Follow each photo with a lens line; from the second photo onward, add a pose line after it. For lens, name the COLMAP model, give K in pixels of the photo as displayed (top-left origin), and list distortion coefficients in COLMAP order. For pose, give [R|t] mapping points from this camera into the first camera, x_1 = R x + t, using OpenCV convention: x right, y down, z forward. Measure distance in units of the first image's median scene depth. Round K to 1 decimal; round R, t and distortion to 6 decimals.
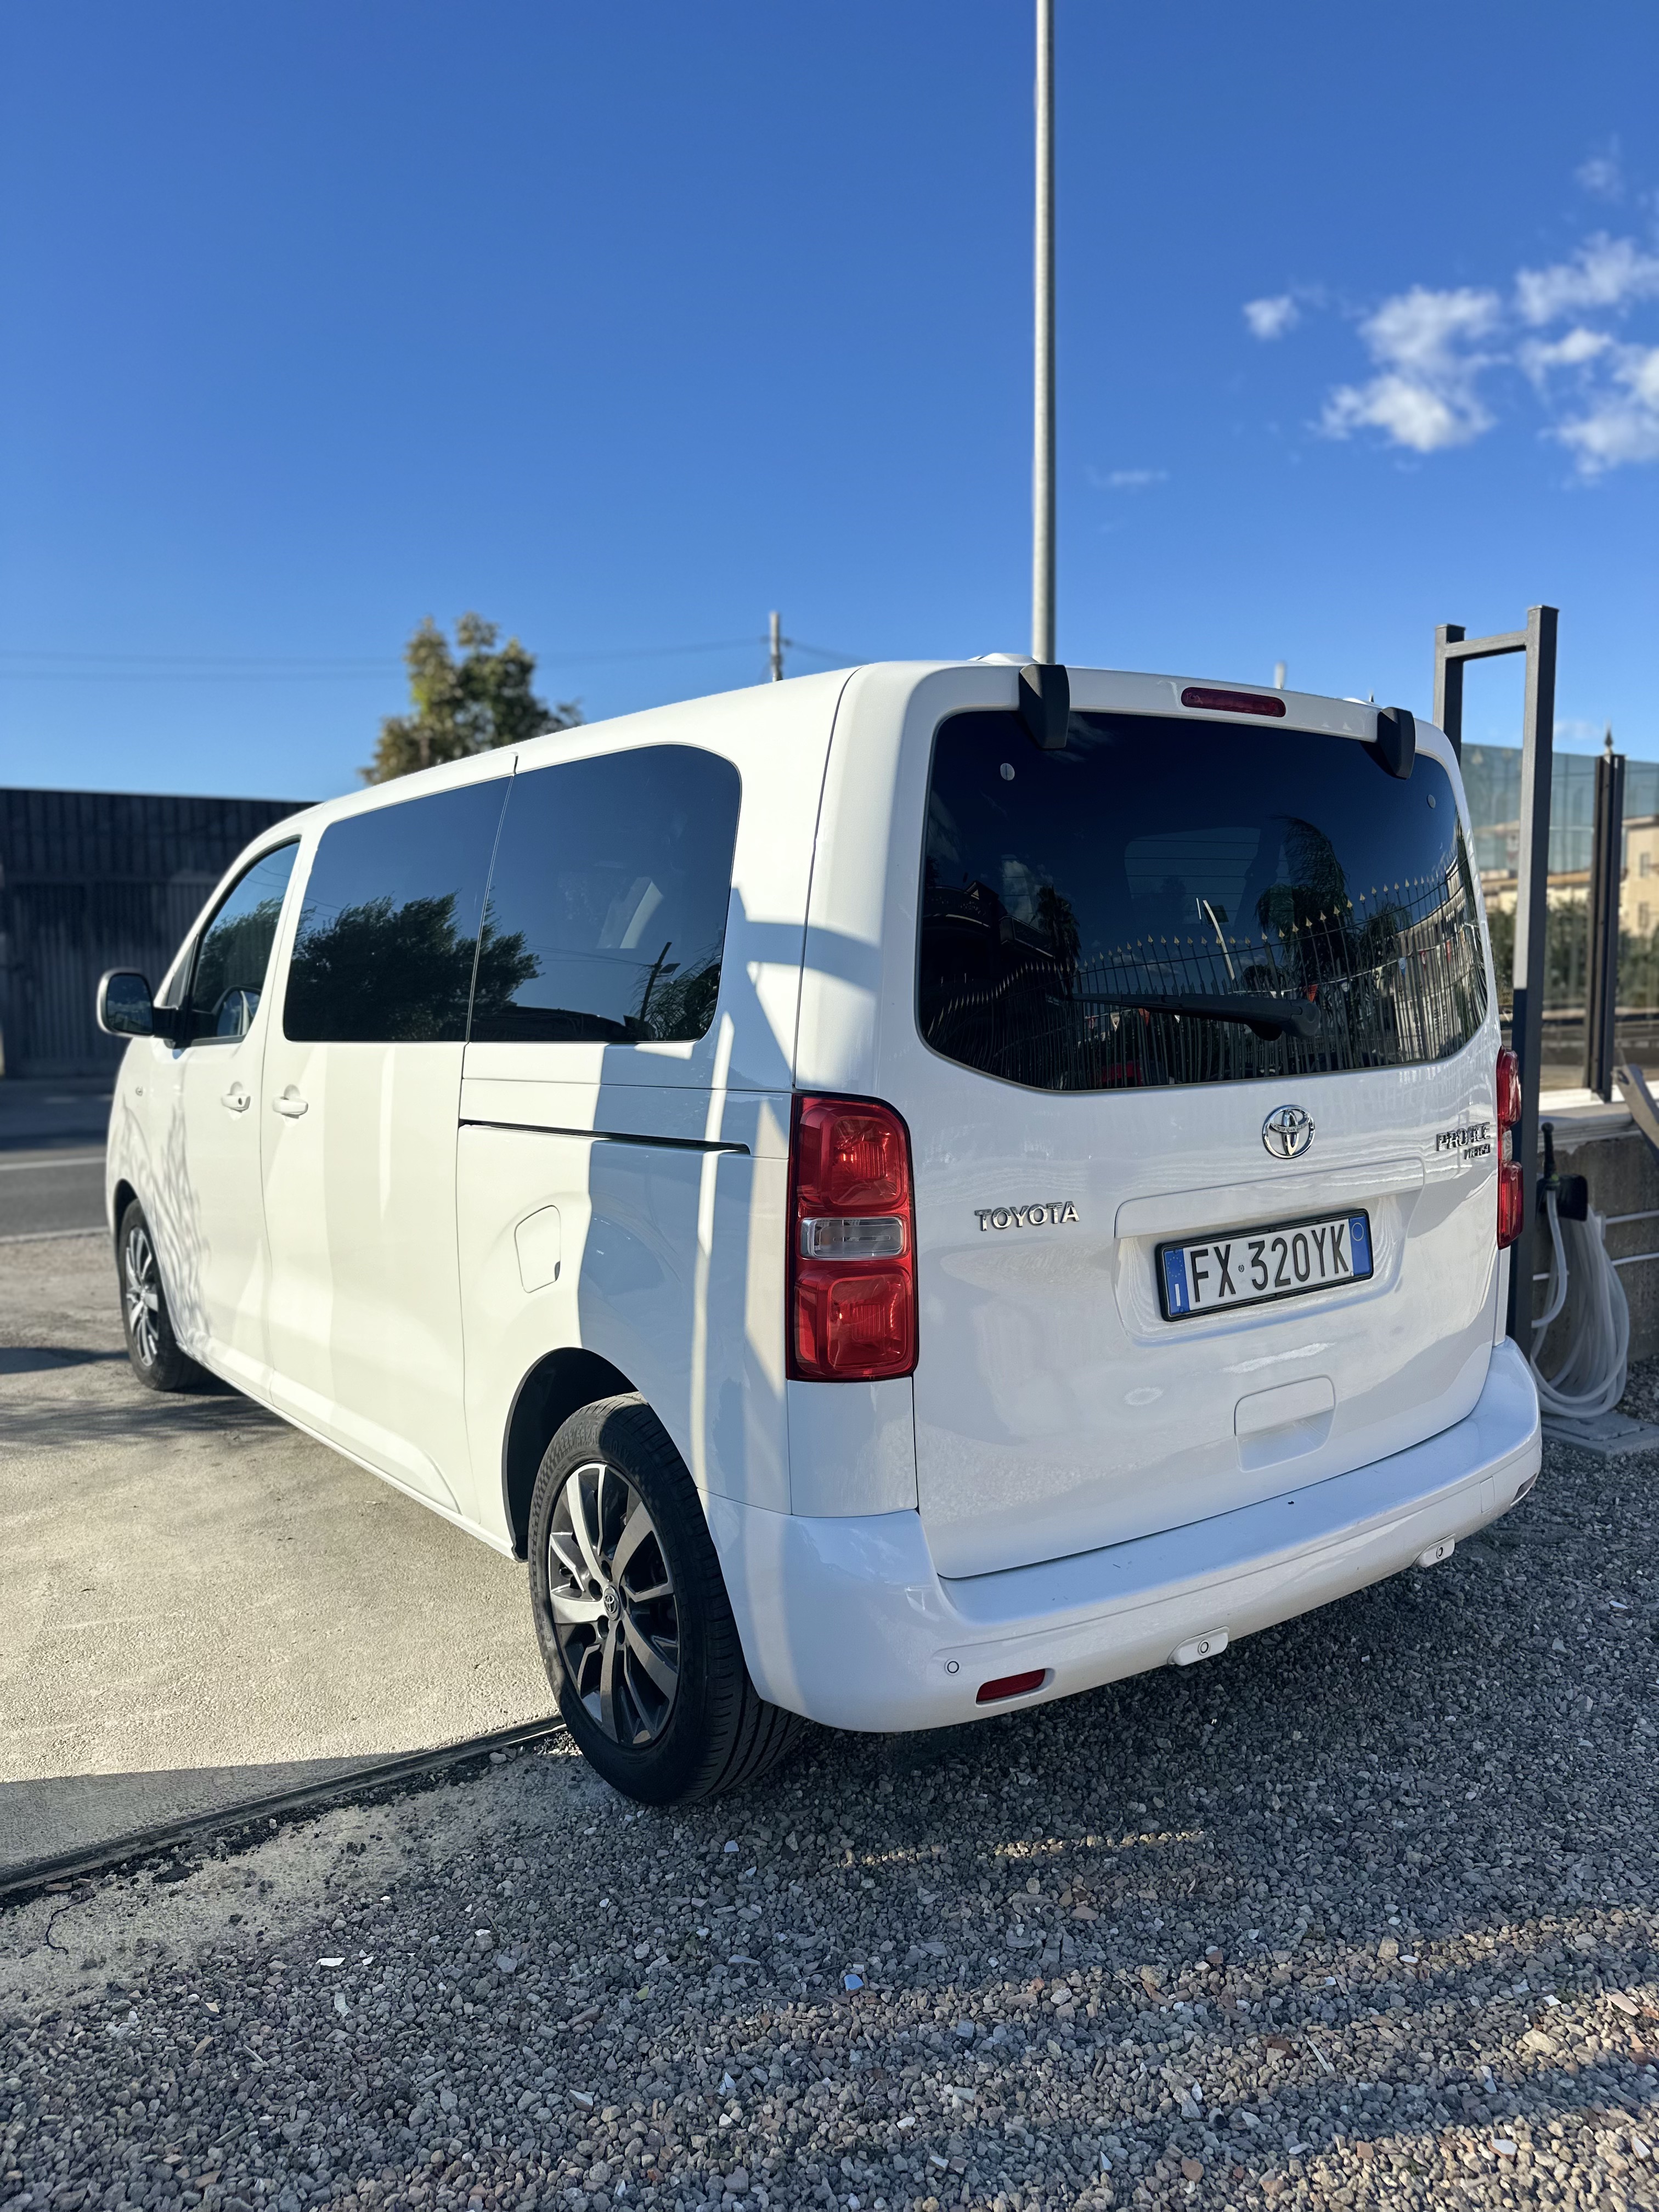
lens RADIAL K [[1597.7, 0, 829.5], [0, 1597.7, 1106.0], [0, 0, 1]] dist [-0.005478, -0.001359]
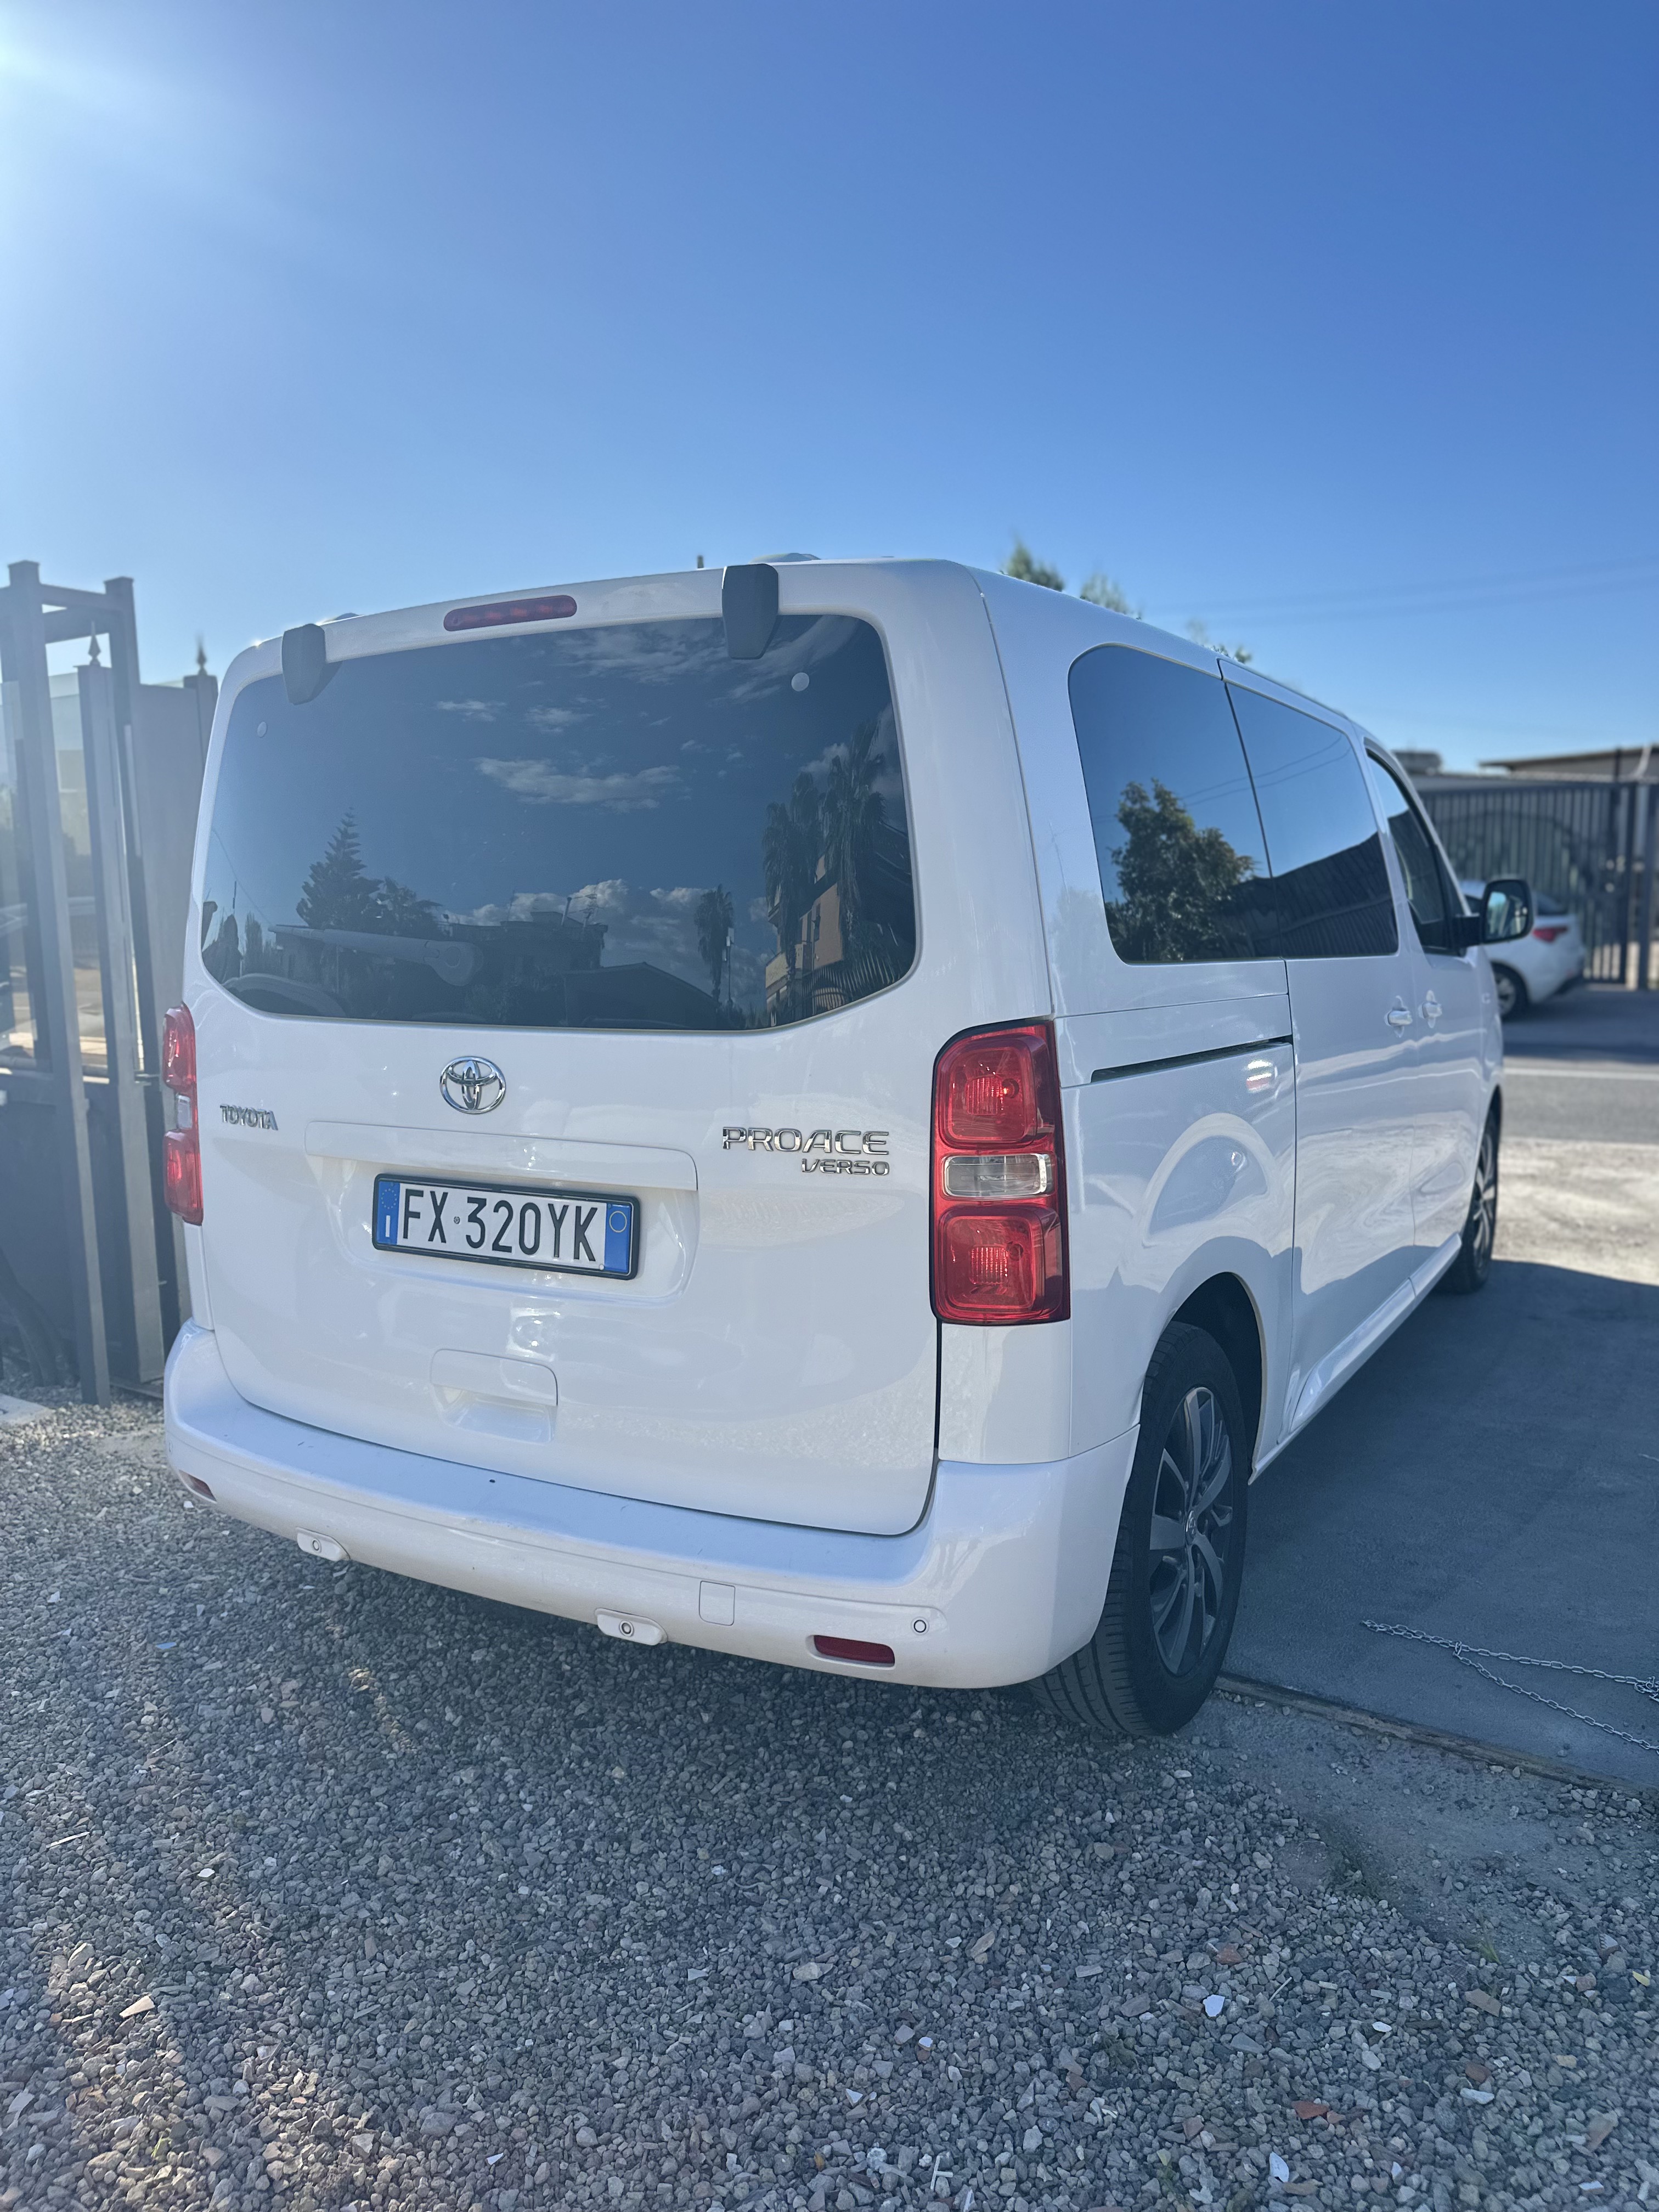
lens RADIAL K [[1528.5, 0, 829.5], [0, 1528.5, 1106.0], [0, 0, 1]] dist [-0.000885, 0.001707]
pose [[0.441869, 0.142817, -0.885638, 1.157635], [-0.065459, 0.989747, 0.126946, -0.098218], [0.894688, 0.001880, 0.446687, 0.781323]]
